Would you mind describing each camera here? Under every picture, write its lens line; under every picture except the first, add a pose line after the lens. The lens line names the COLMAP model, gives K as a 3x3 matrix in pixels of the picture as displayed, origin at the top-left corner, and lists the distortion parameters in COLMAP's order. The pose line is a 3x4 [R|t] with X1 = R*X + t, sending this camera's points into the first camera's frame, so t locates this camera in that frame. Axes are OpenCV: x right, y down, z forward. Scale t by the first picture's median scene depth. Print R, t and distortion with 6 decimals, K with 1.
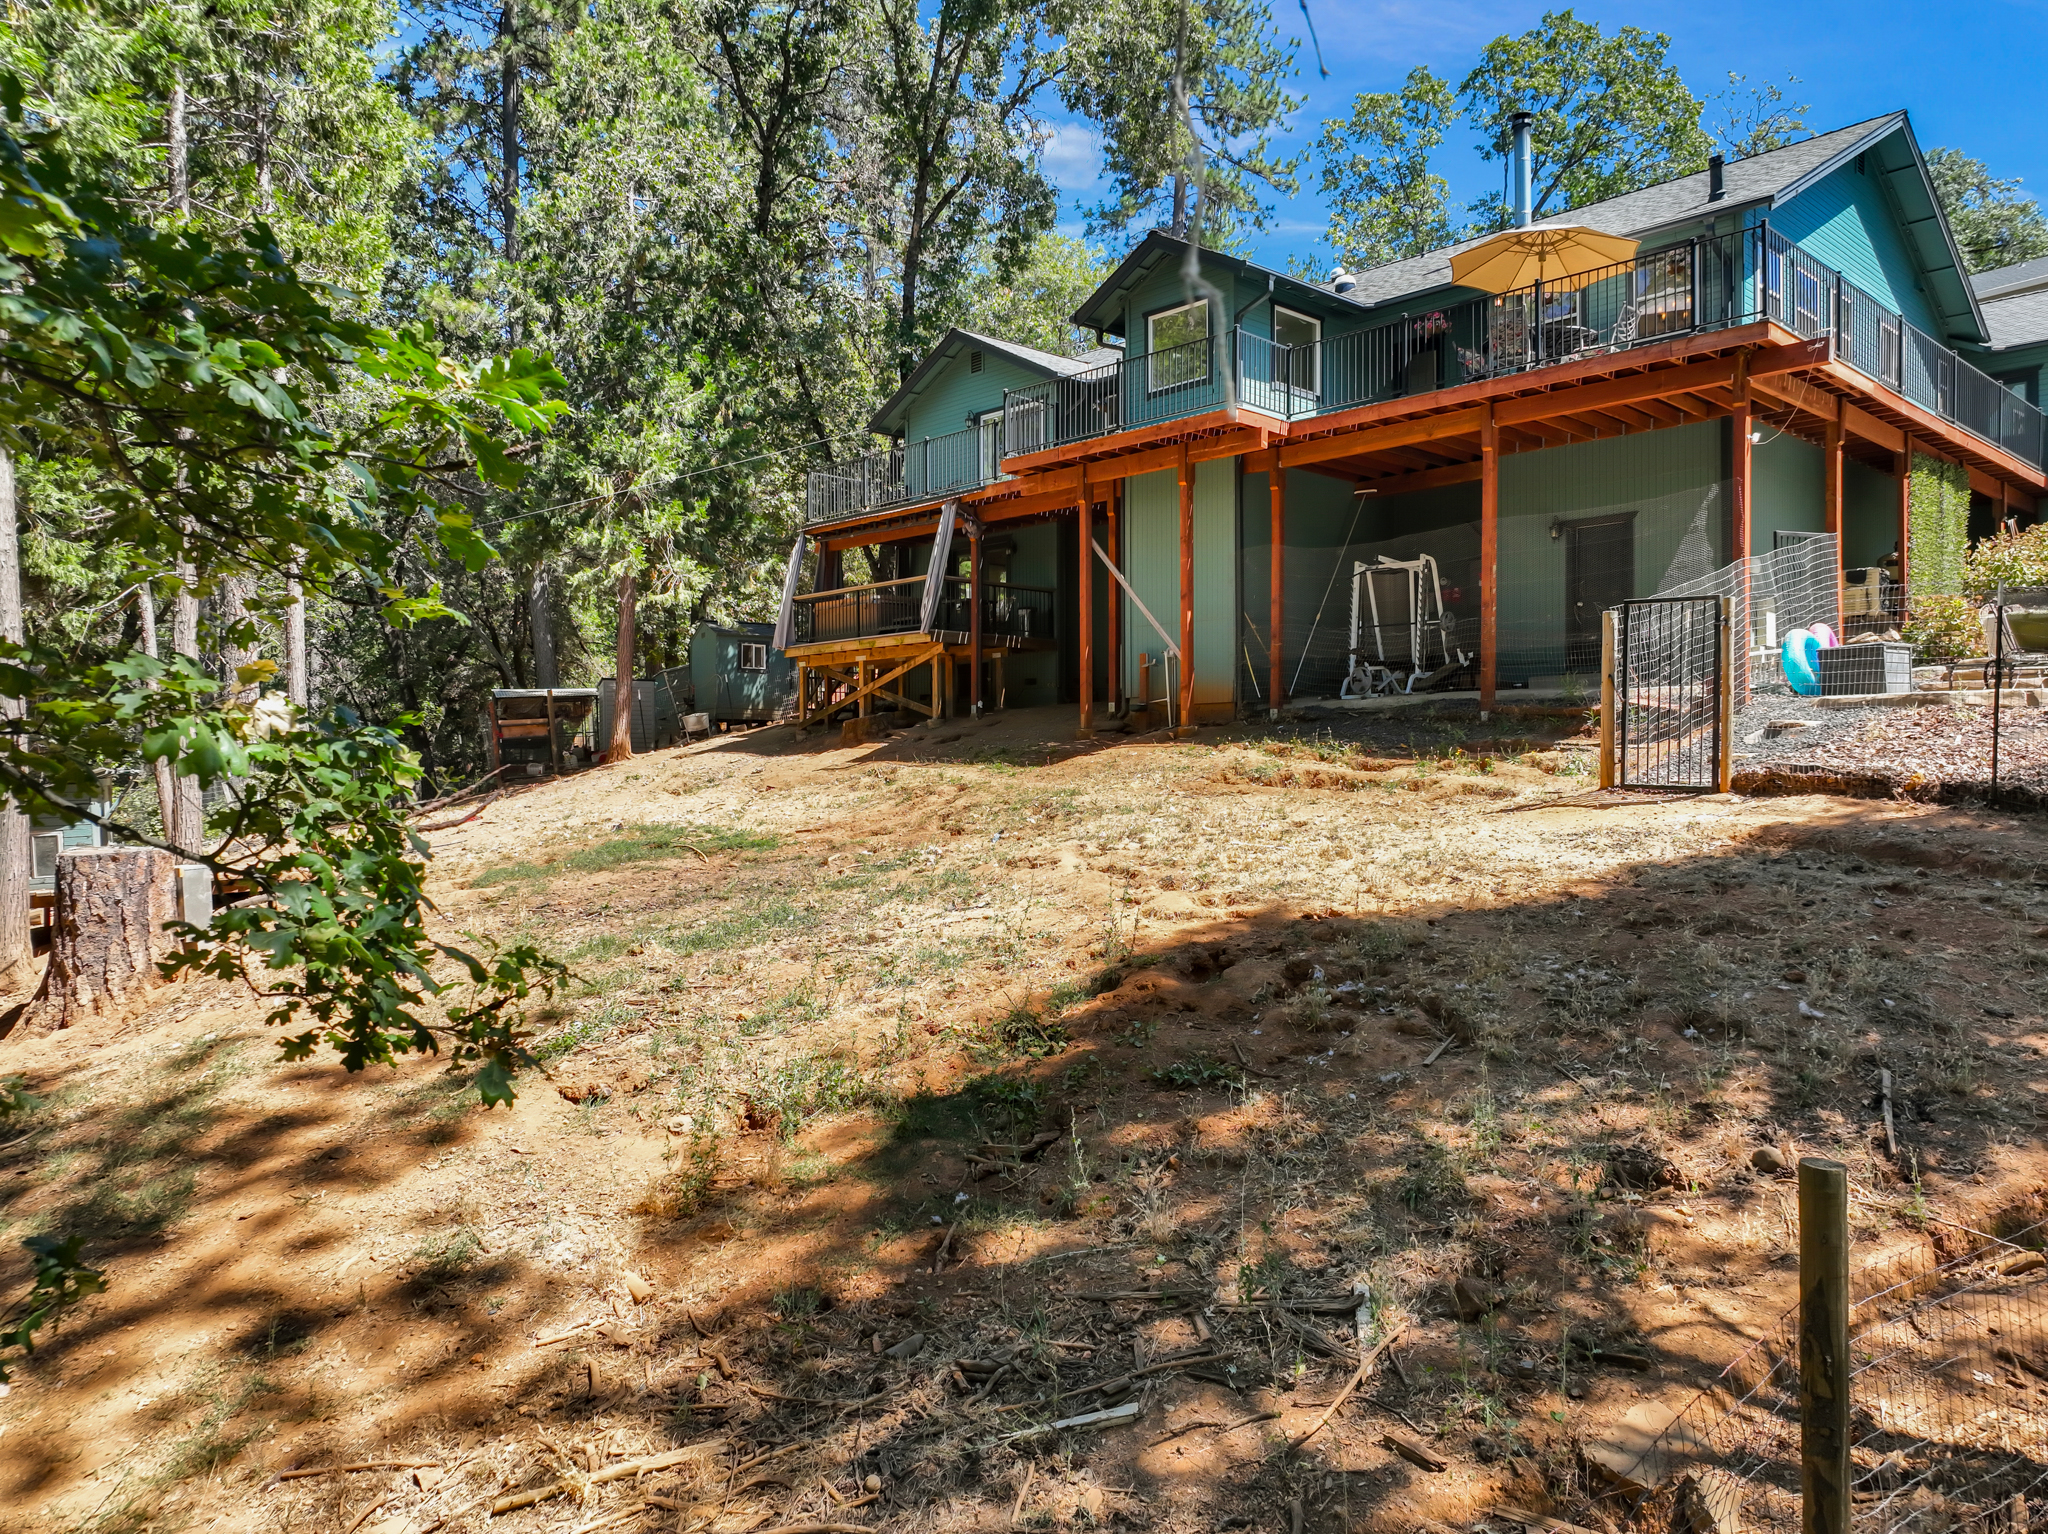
lens RADIAL K [[1429.9, 0, 1024.0], [0, 1429.9, 767.0], [0, 0, 1]] dist [0.005886, 0.003851]
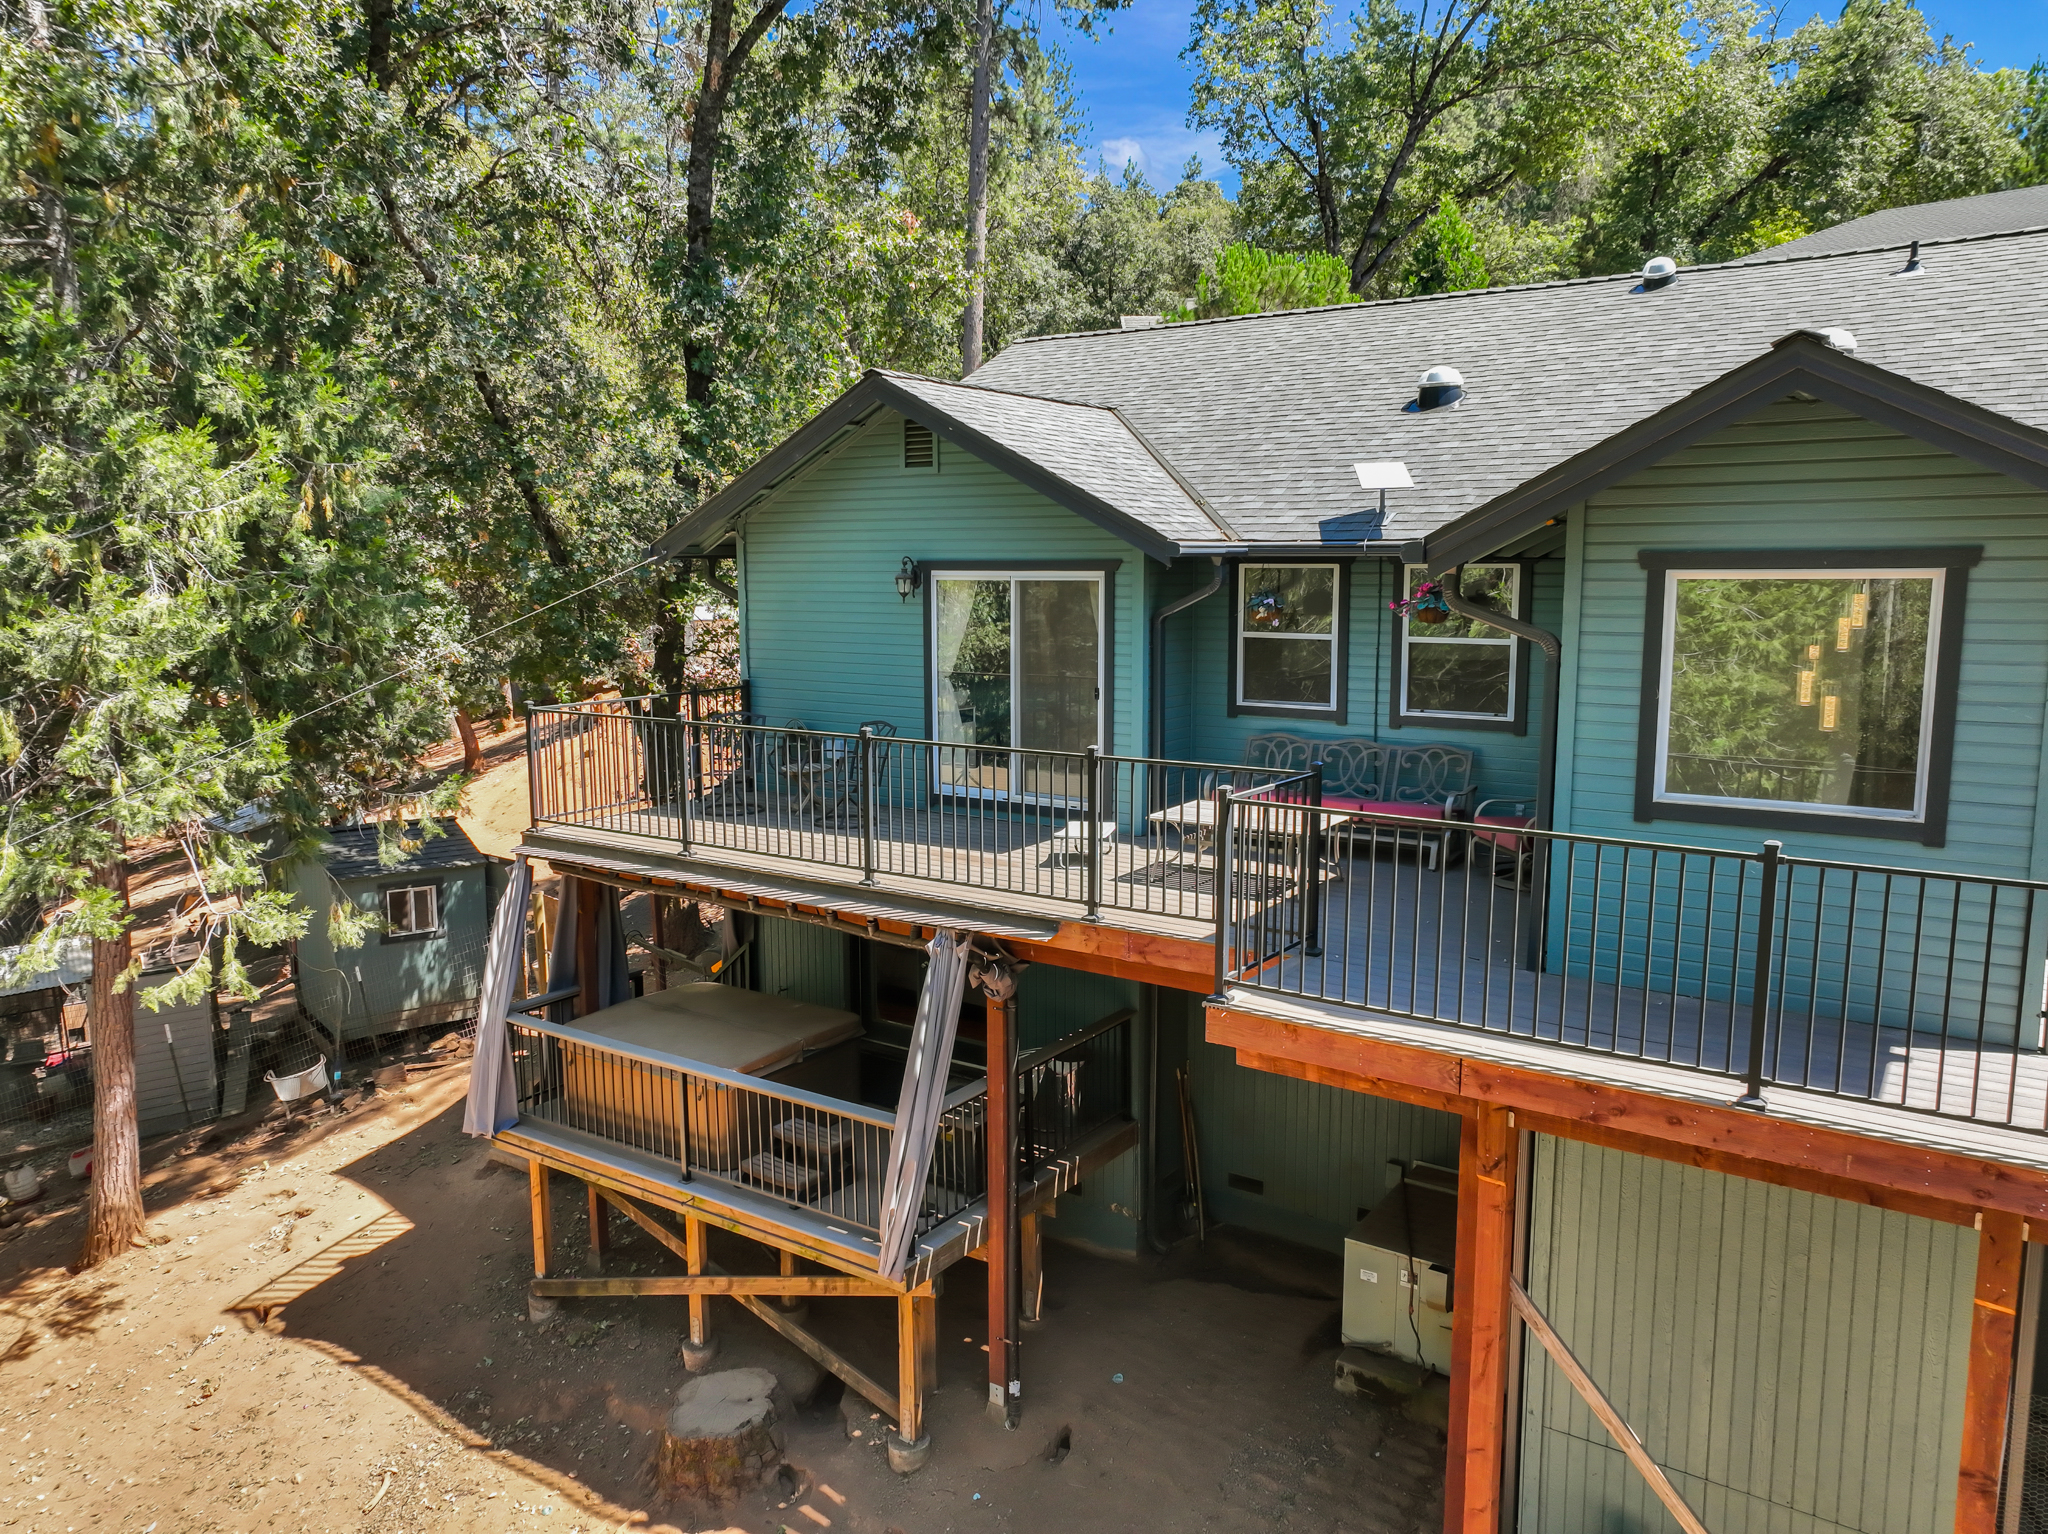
lens RADIAL K [[1435.6, 0, 1024.0], [0, 1435.6, 767.0], [0, 0, 1]] dist [0.012041, 0.006772]
pose [[0.977231, -0.026763, 0.210484, -0.092091], [-0.002609, 0.990422, 0.138048, -0.231527], [-0.212162, -0.135454, 0.967801, 0.518205]]
